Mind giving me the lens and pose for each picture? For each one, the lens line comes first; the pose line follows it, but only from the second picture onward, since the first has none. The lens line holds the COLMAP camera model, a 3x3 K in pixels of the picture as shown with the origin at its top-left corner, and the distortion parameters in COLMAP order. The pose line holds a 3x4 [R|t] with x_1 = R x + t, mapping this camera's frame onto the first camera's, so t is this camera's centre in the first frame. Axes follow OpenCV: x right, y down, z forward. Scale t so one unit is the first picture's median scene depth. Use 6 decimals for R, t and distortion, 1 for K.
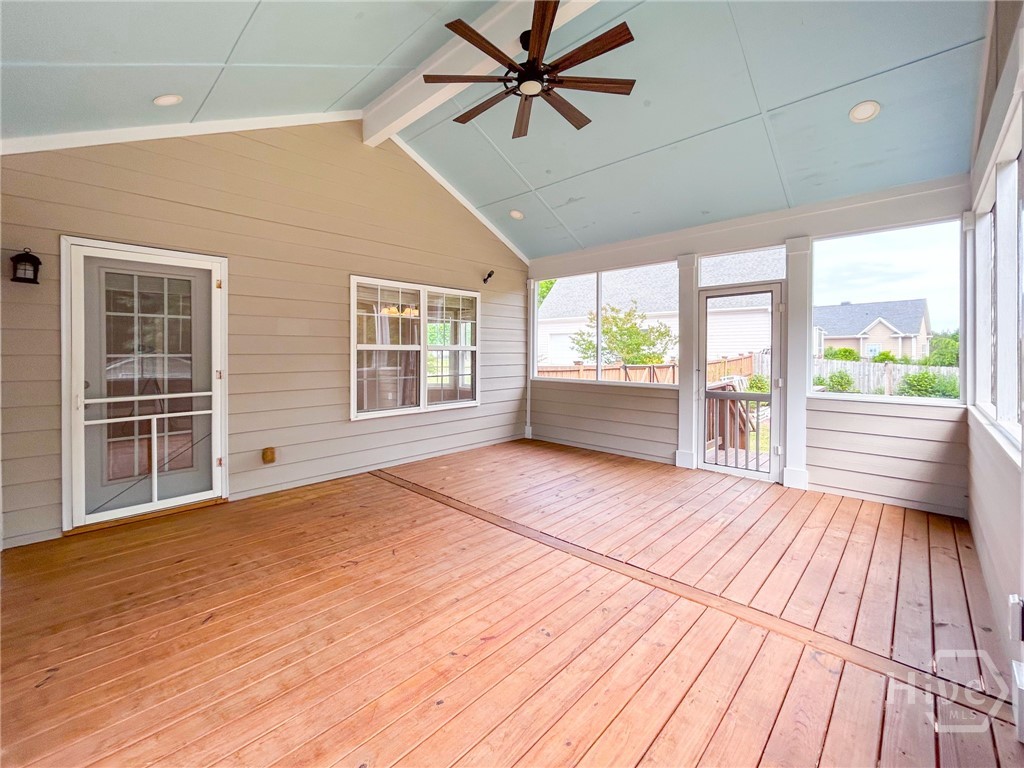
lens RADIAL K [[419.3, 0, 514.1], [0, 419.3, 365.2], [0, 0, 1]] dist [0.000387, 0.000198]
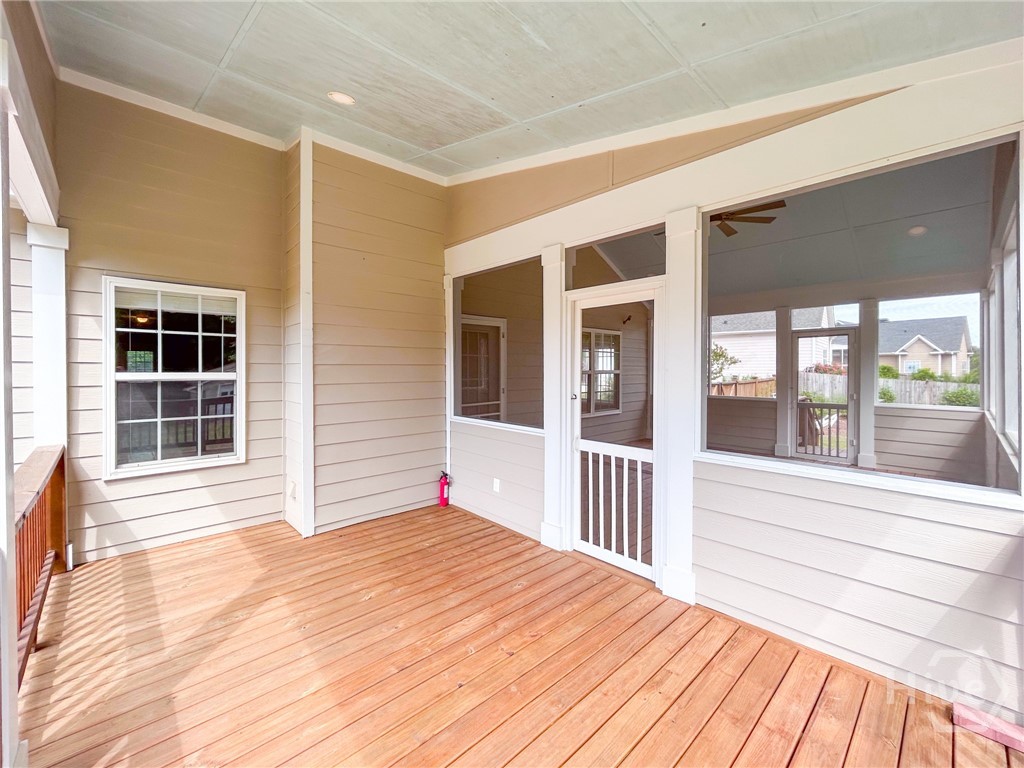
lens RADIAL K [[425.6, 0, 510.7], [0, 425.6, 381.1], [0, 0, 1]] dist [0.000906, 0.000390]
pose [[0.998993, 0.000562, -0.044863, -0.417852], [-0.000556, 1.000000, 0.000153, -0.010334], [0.044863, -0.000128, 0.998993, -0.453948]]
